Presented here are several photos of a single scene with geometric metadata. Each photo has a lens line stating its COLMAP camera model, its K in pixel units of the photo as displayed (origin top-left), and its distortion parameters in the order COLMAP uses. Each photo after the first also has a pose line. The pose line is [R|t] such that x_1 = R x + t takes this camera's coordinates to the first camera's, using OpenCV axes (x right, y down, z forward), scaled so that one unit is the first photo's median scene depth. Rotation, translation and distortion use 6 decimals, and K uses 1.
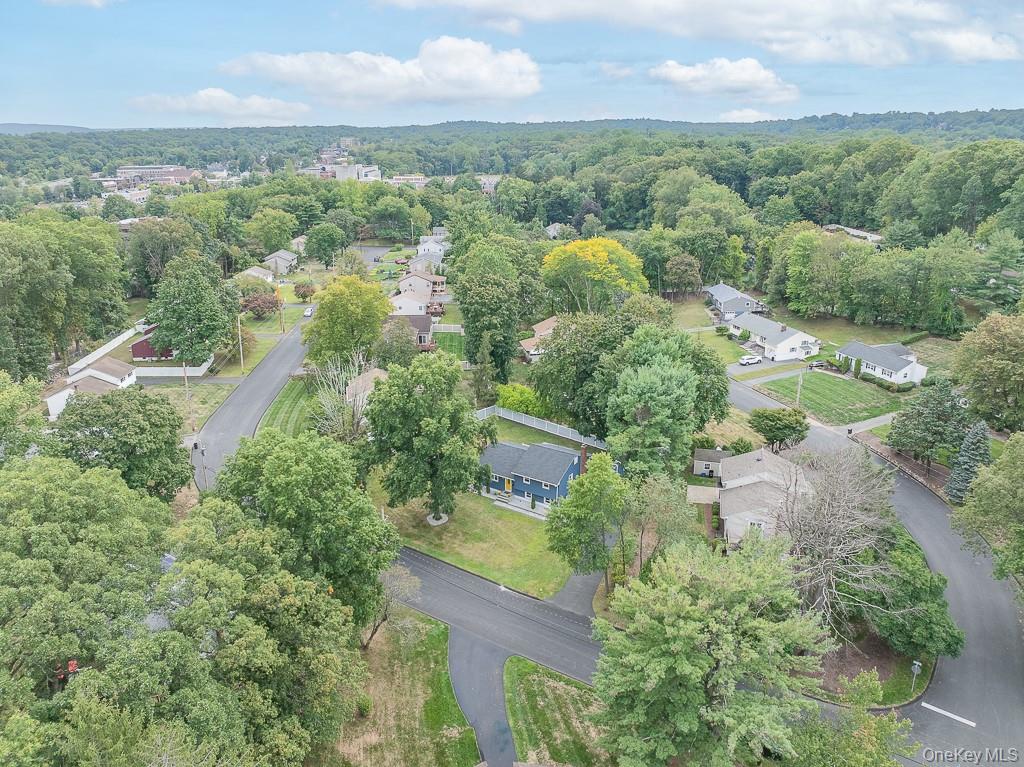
lens RADIAL K [[725.1, 0, 522.4], [0, 725.1, 377.3], [0, 0, 1]] dist [-0.033983, -0.000255]
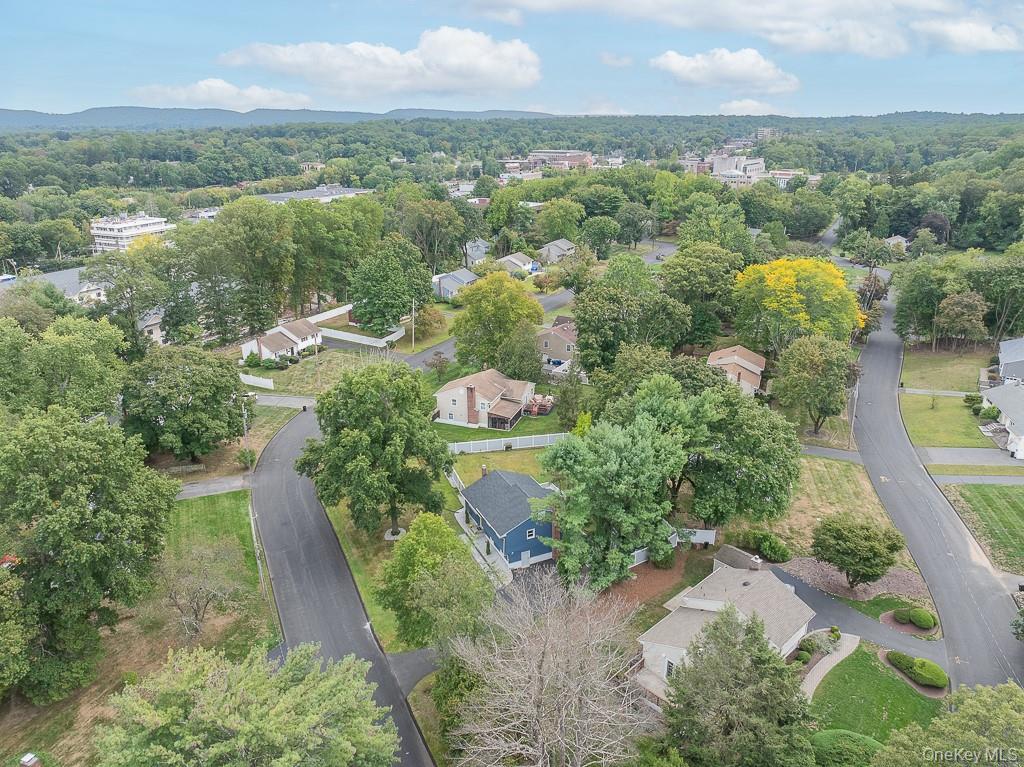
lens RADIAL K [[725.1, 0, 522.4], [0, 725.1, 377.3], [0, 0, 1]] dist [-0.033983, -0.000255]
pose [[0.841047, 0.181816, -0.509492, 0.218298], [-0.174633, 0.982655, 0.062391, -0.045310], [0.511998, 0.036500, 0.858211, 0.114894]]
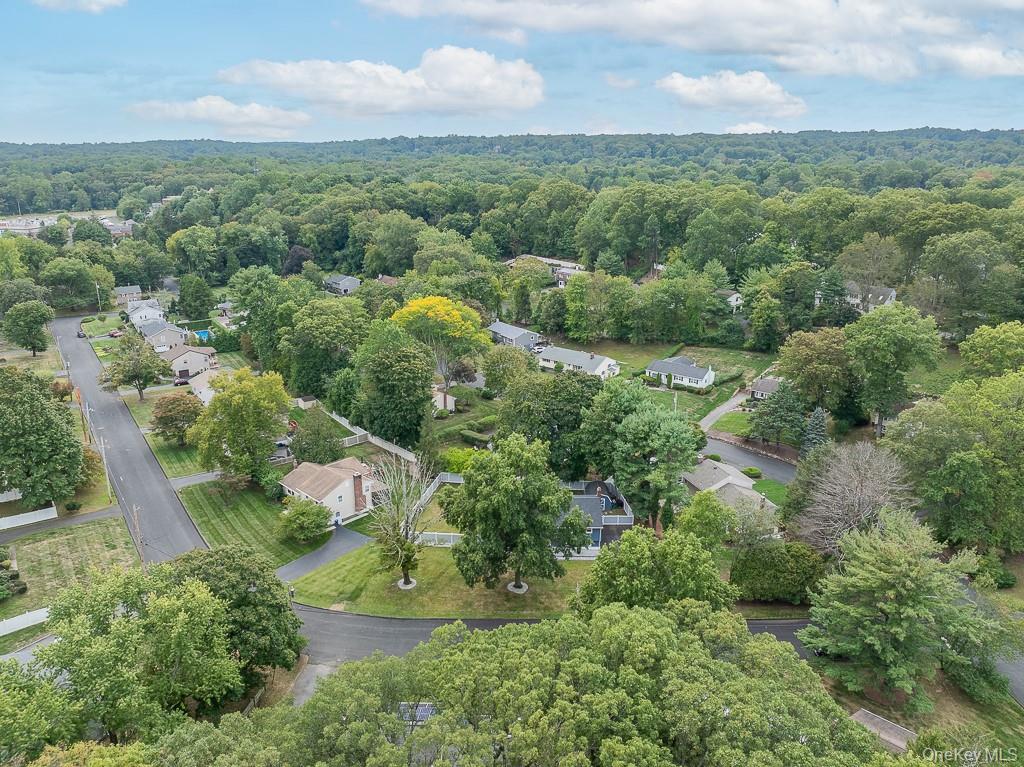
lens RADIAL K [[725.1, 0, 522.4], [0, 725.1, 377.3], [0, 0, 1]] dist [-0.033983, -0.000255]
pose [[0.838484, -0.156802, 0.521880, -0.286394], [0.168363, 0.985393, 0.025565, -0.064713], [-0.518265, 0.066430, 0.852636, 0.026199]]
